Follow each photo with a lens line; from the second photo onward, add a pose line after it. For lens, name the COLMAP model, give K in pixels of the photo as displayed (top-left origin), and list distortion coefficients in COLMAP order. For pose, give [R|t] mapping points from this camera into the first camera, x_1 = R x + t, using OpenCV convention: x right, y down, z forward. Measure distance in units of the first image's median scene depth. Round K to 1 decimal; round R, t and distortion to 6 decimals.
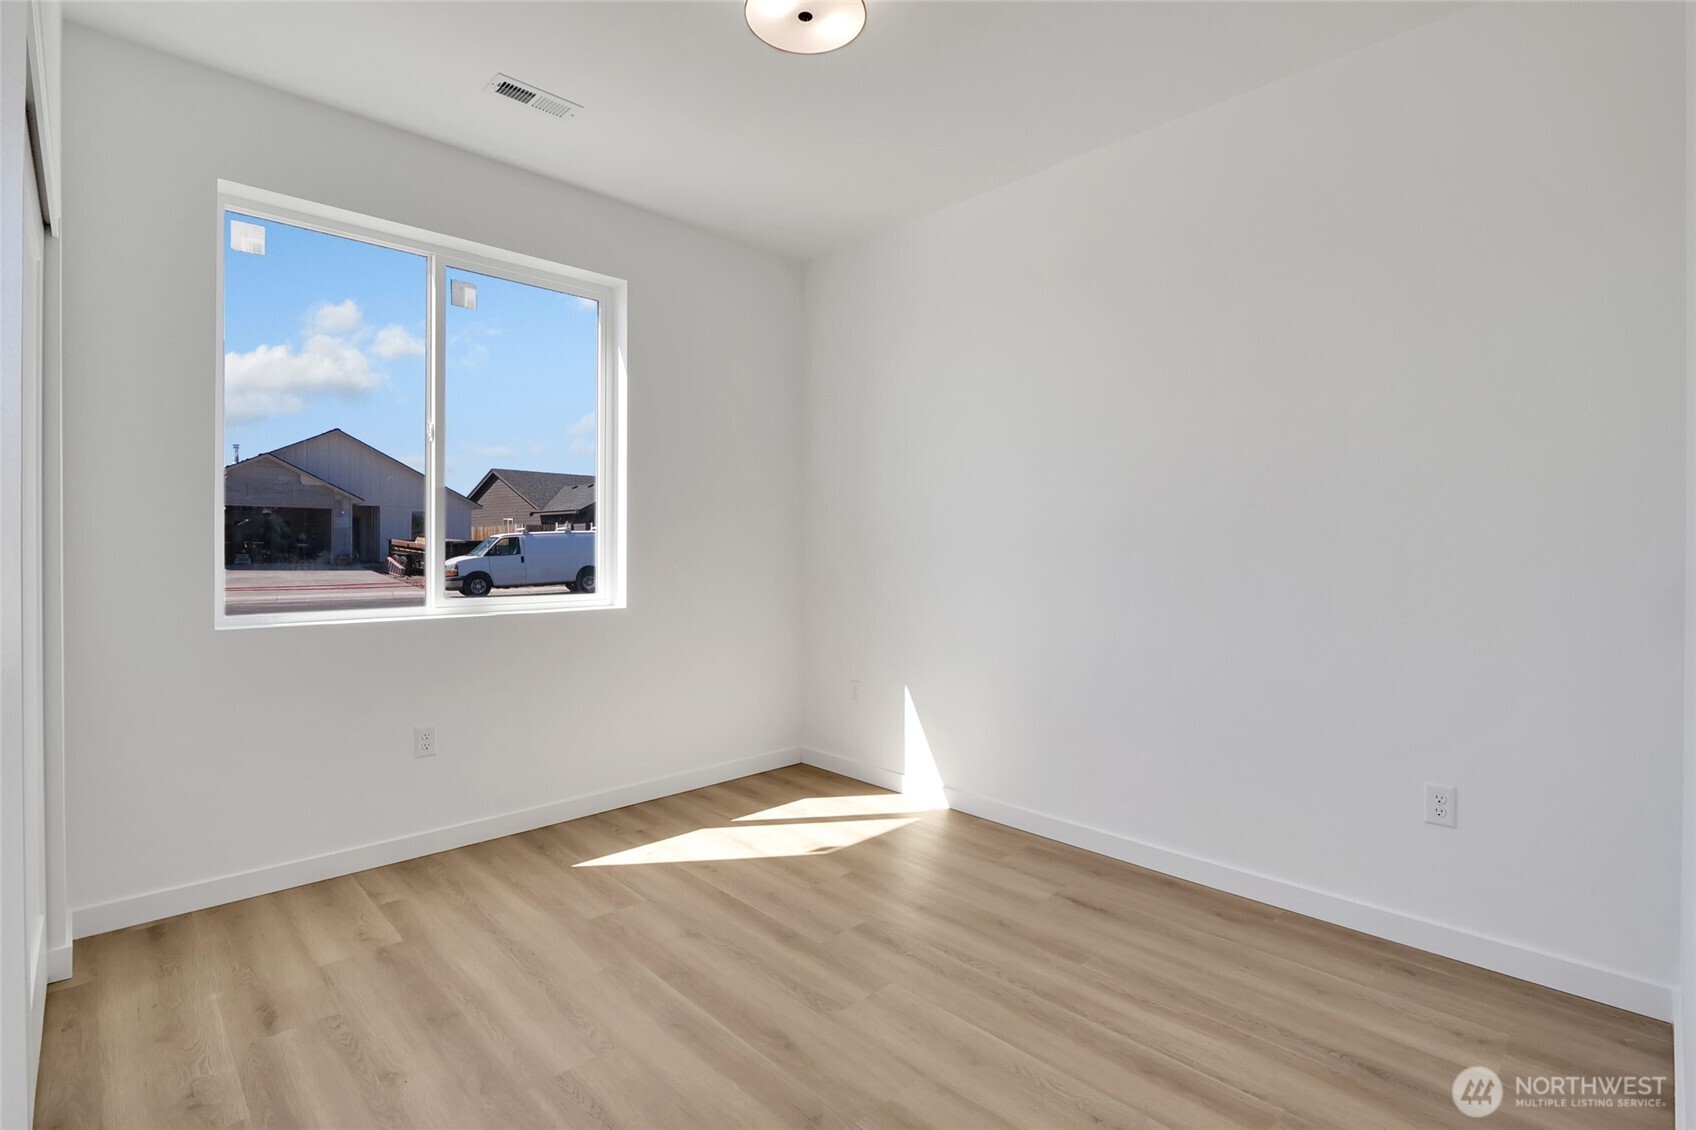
lens RADIAL K [[791.2, 0, 841.6], [0, 791.2, 550.2], [0, 0, 1]] dist [-0.014455, -0.000725]
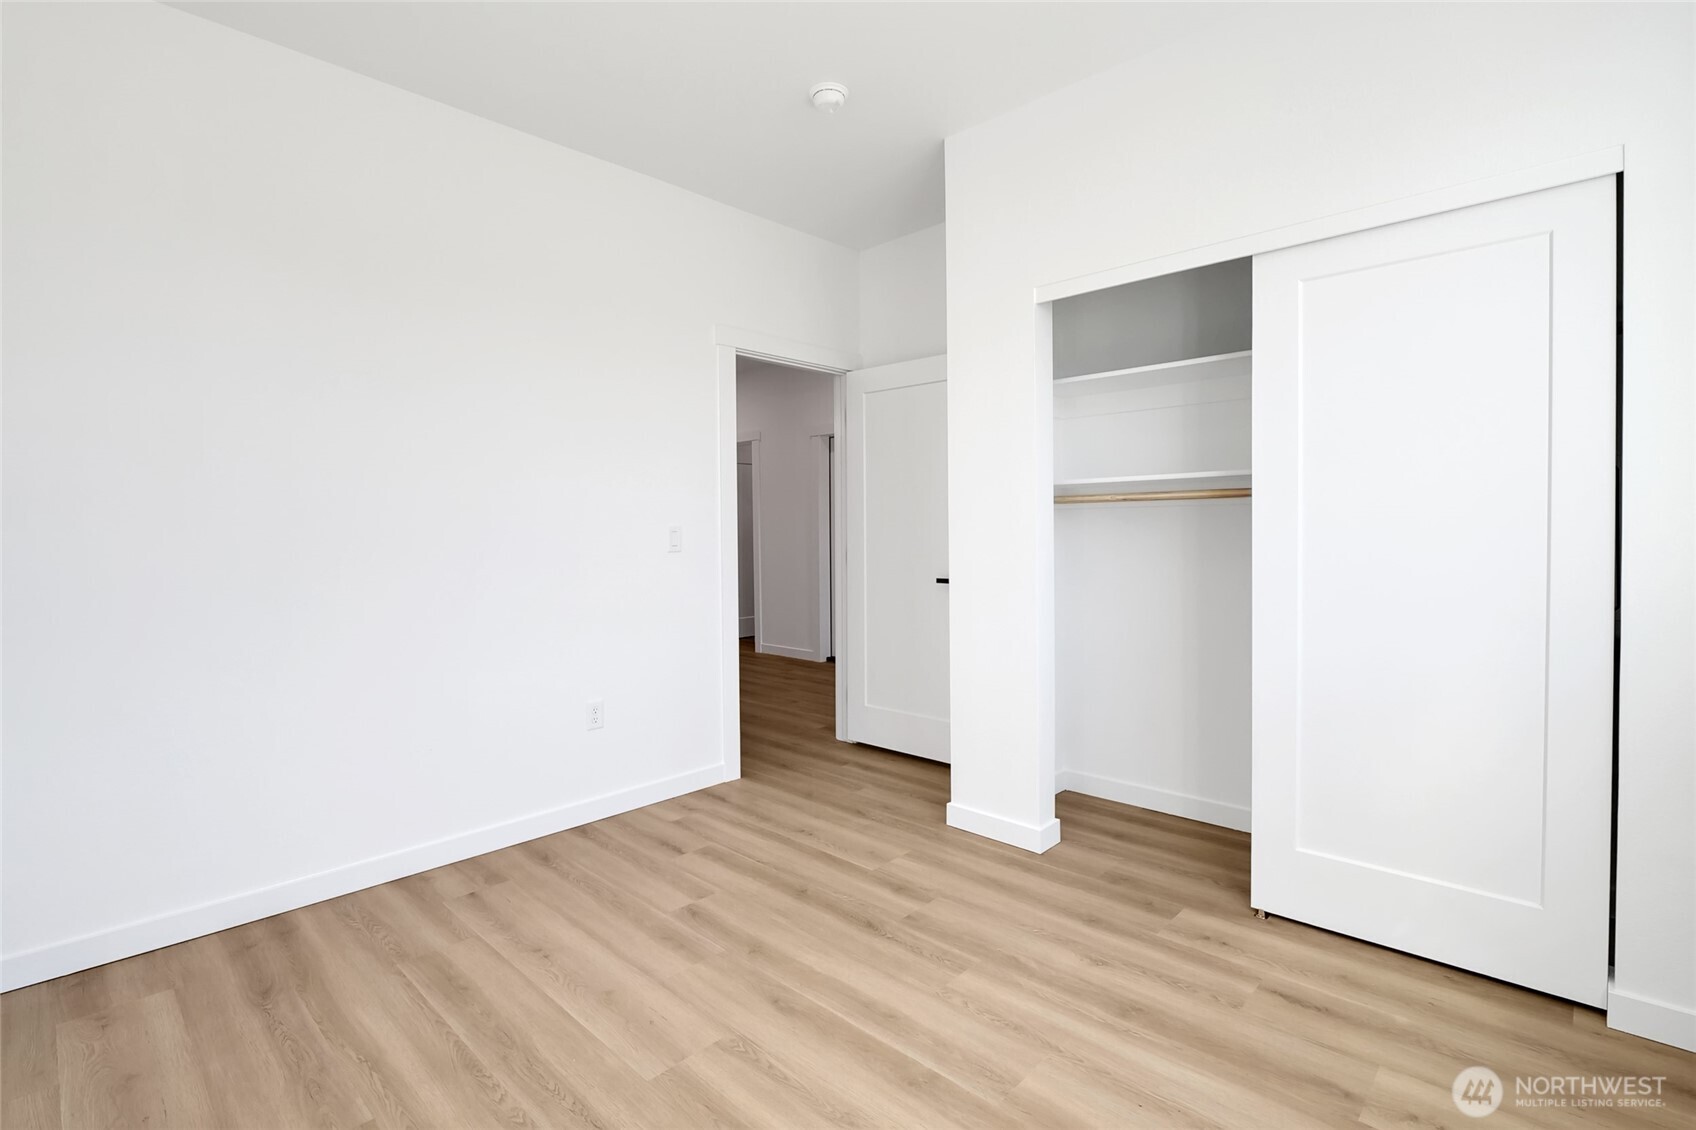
lens RADIAL K [[791.2, 0, 841.6], [0, 791.2, 550.2], [0, 0, 1]] dist [-0.014455, -0.000725]
pose [[-0.999231, 0.007203, -0.038549, -0.114320], [0.006060, 0.999541, 0.029671, -0.012807], [0.038745, 0.029415, -0.998816, 1.940143]]
